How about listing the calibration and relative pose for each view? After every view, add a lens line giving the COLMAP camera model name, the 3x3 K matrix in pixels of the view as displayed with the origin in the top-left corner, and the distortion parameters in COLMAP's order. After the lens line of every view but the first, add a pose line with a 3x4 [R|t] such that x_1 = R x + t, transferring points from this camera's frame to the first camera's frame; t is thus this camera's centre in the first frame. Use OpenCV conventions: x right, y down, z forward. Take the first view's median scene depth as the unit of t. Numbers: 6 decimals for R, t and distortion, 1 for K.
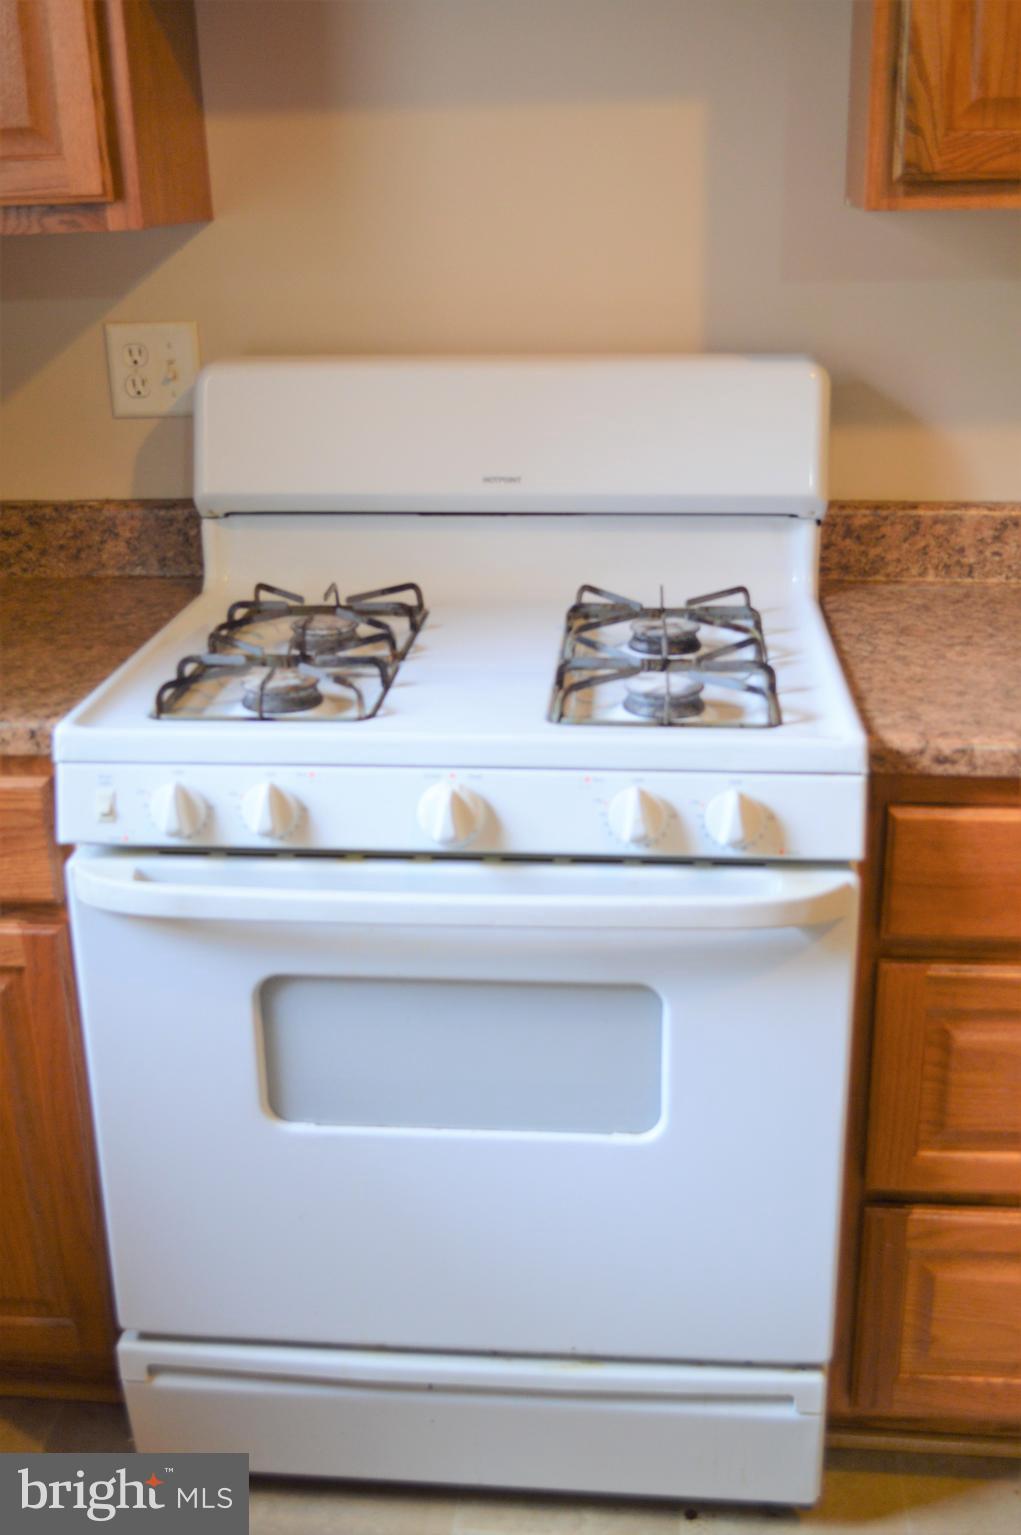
lens RADIAL K [[1686.4, 0, 510.5], [0, 1686.4, 767.5], [0, 0, 1]] dist [-0.013274, -0.036150]
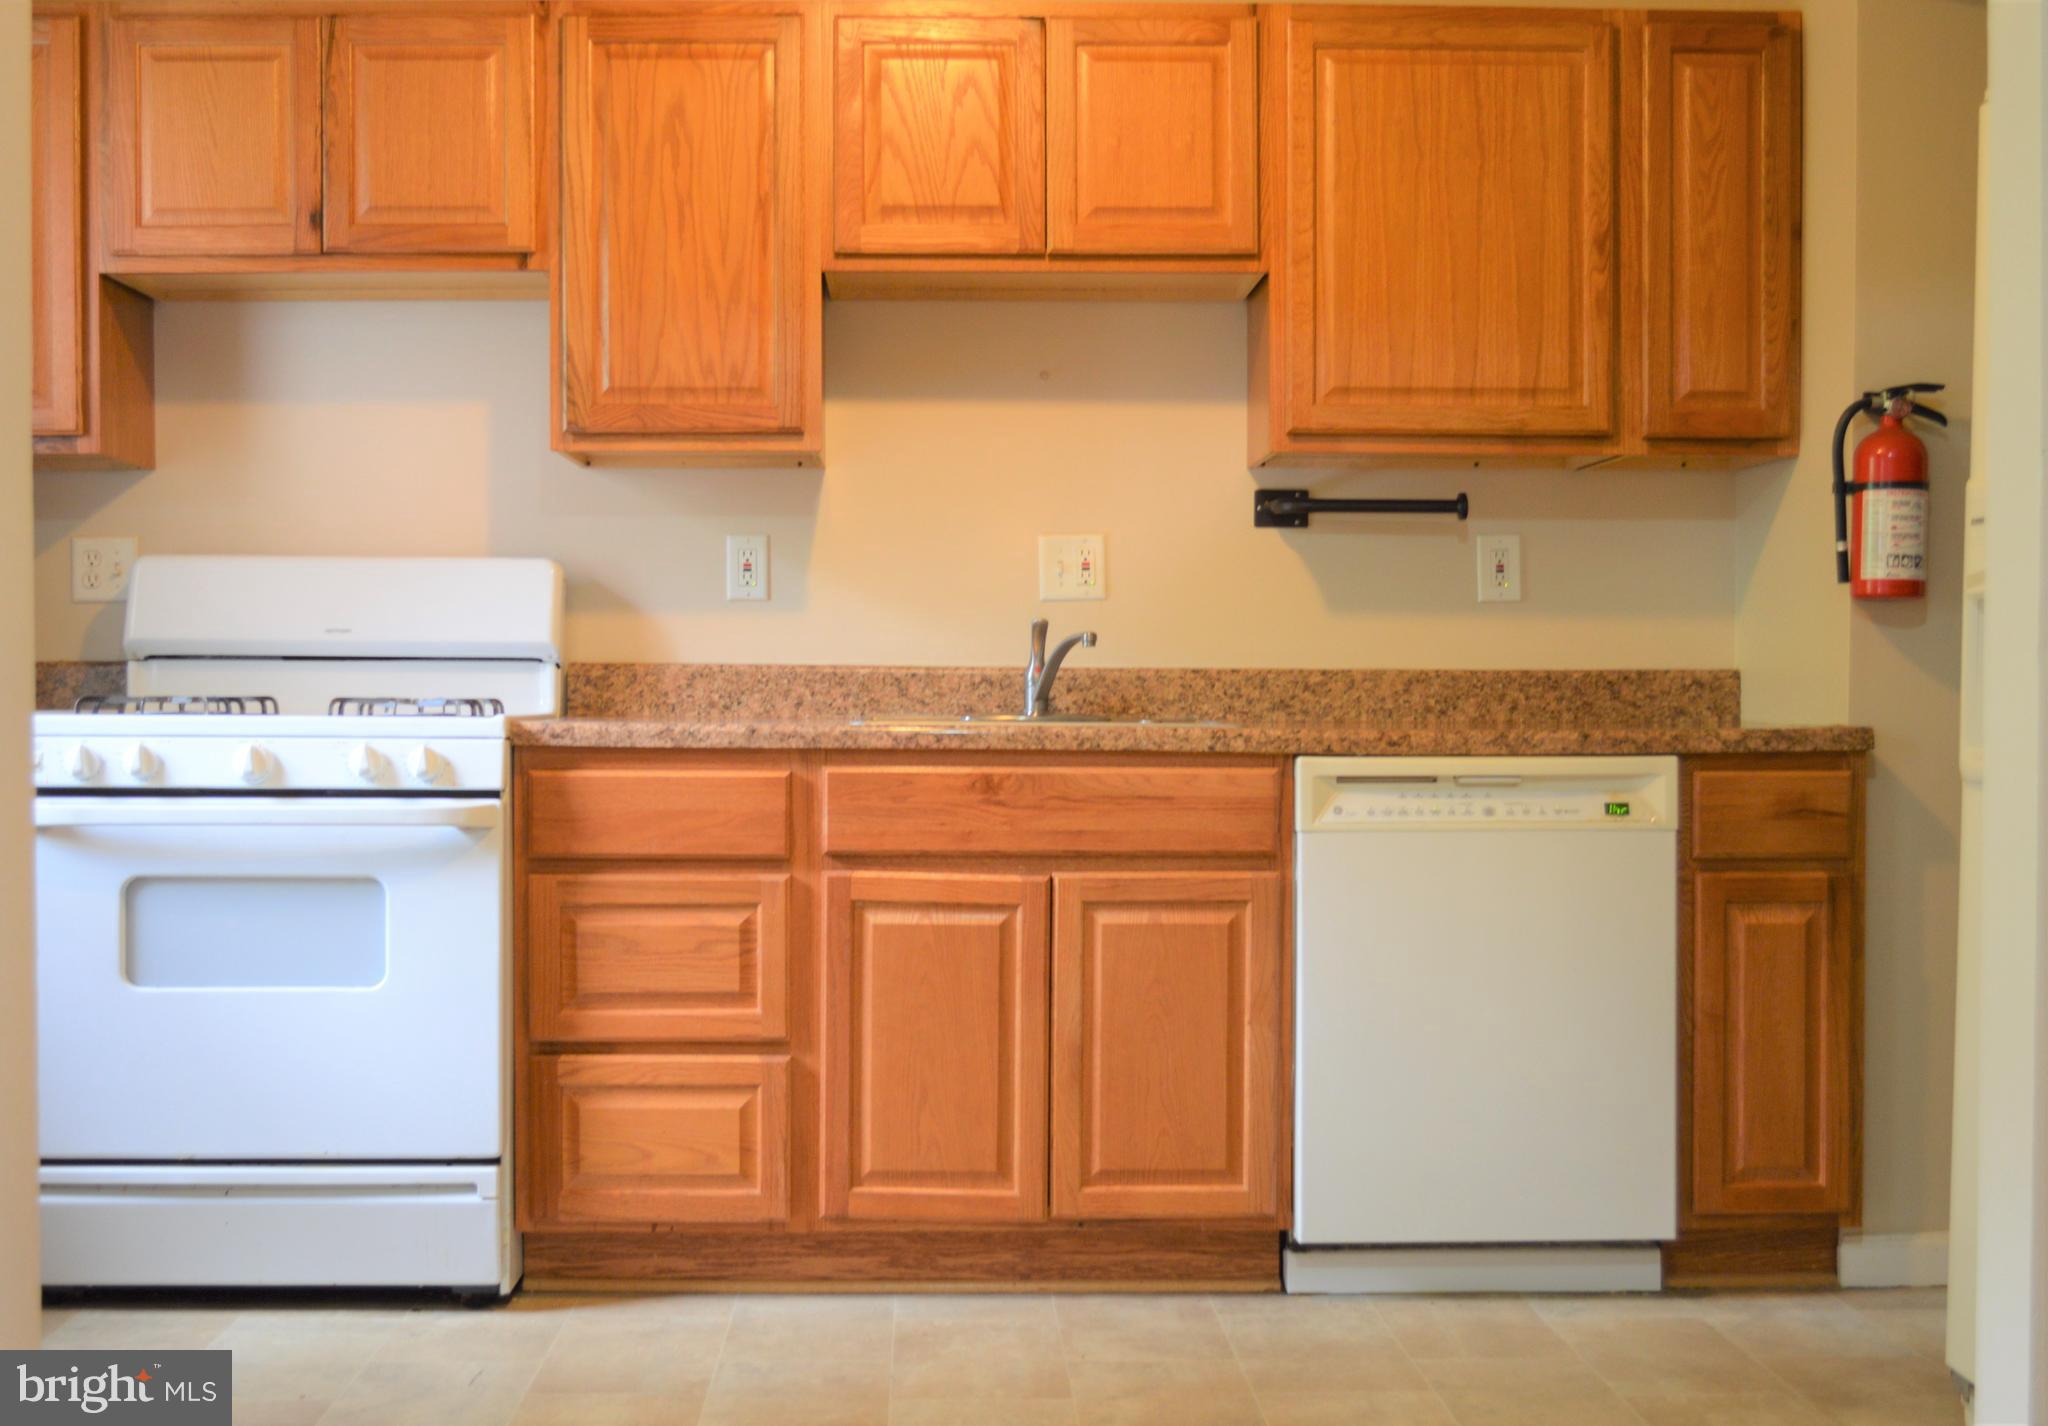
lens RADIAL K [[2453.3, 0, 1024.0], [0, 2453.3, 713.0], [0, 0, 1]] dist [-0.018978, -0.020415]
pose [[0.991878, 0.019978, 0.125614, 0.367895], [0.023022, 0.943077, -0.331777, 0.709773], [-0.125092, 0.331975, 0.934957, -1.205126]]
